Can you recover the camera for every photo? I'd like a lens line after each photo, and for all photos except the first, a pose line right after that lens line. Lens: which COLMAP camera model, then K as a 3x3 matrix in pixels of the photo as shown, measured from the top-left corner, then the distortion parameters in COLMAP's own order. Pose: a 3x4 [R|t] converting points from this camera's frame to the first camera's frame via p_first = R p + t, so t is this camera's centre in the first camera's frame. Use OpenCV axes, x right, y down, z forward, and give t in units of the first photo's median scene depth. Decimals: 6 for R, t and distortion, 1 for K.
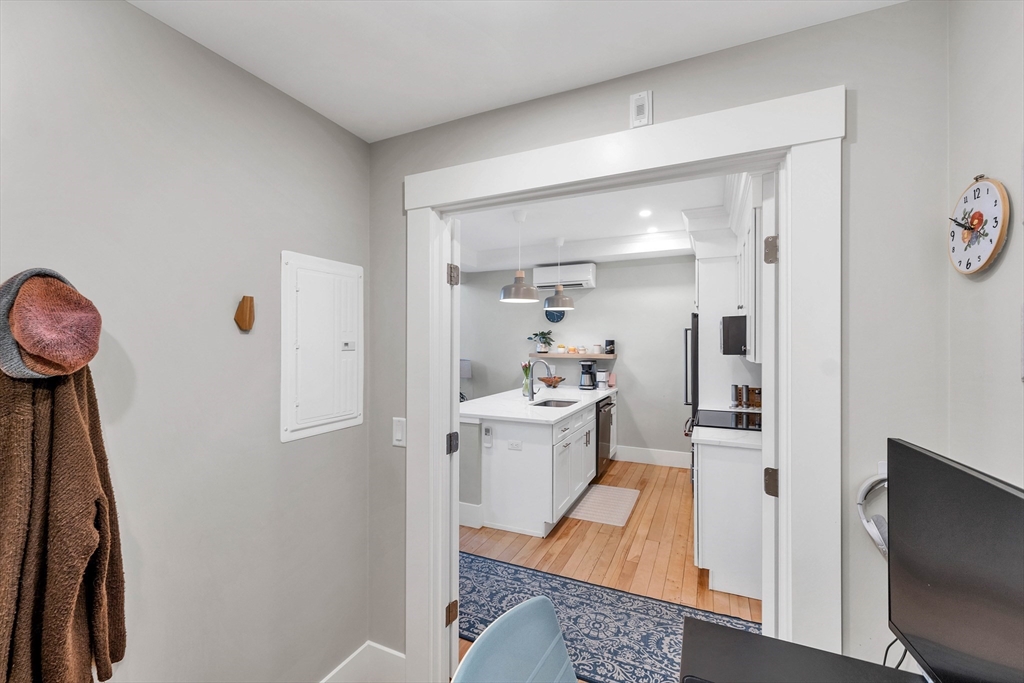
lens RADIAL K [[421.3, 0, 511.0], [0, 421.3, 341.2], [0, 0, 1]] dist [0.000325, 0.000037]
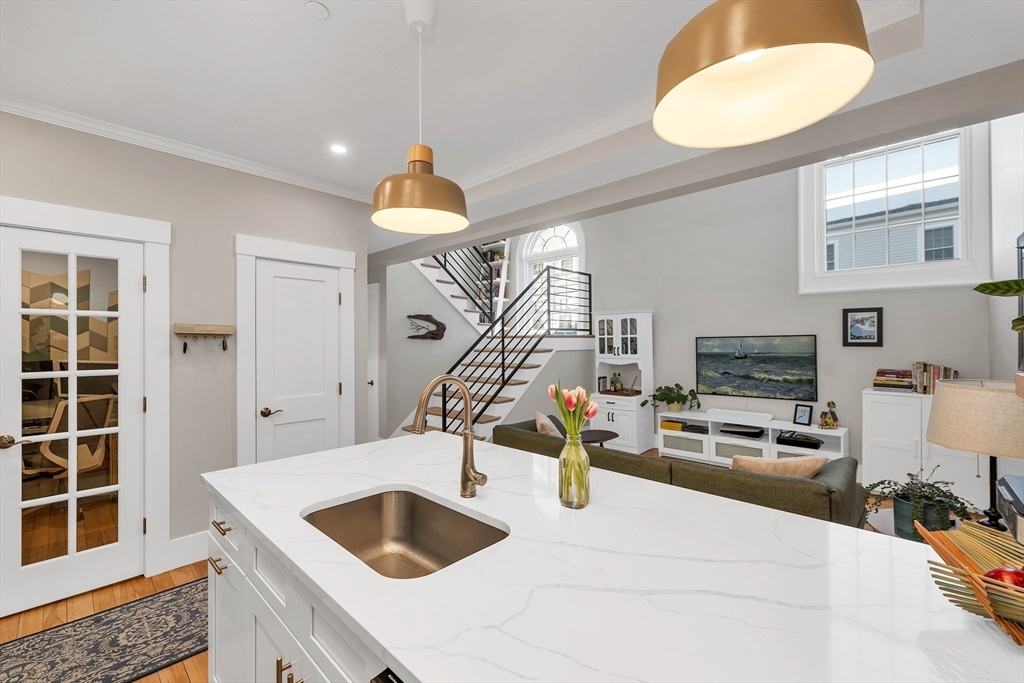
lens RADIAL K [[425.8, 0, 511.2], [0, 425.8, 343.5], [0, 0, 1]] dist [0.002775, -0.000216]
pose [[-0.315375, 0.001587, -0.948966, 0.285007], [0.007331, 0.999973, -0.000765, 0.015659], [0.948939, -0.007198, -0.315378, 0.907955]]
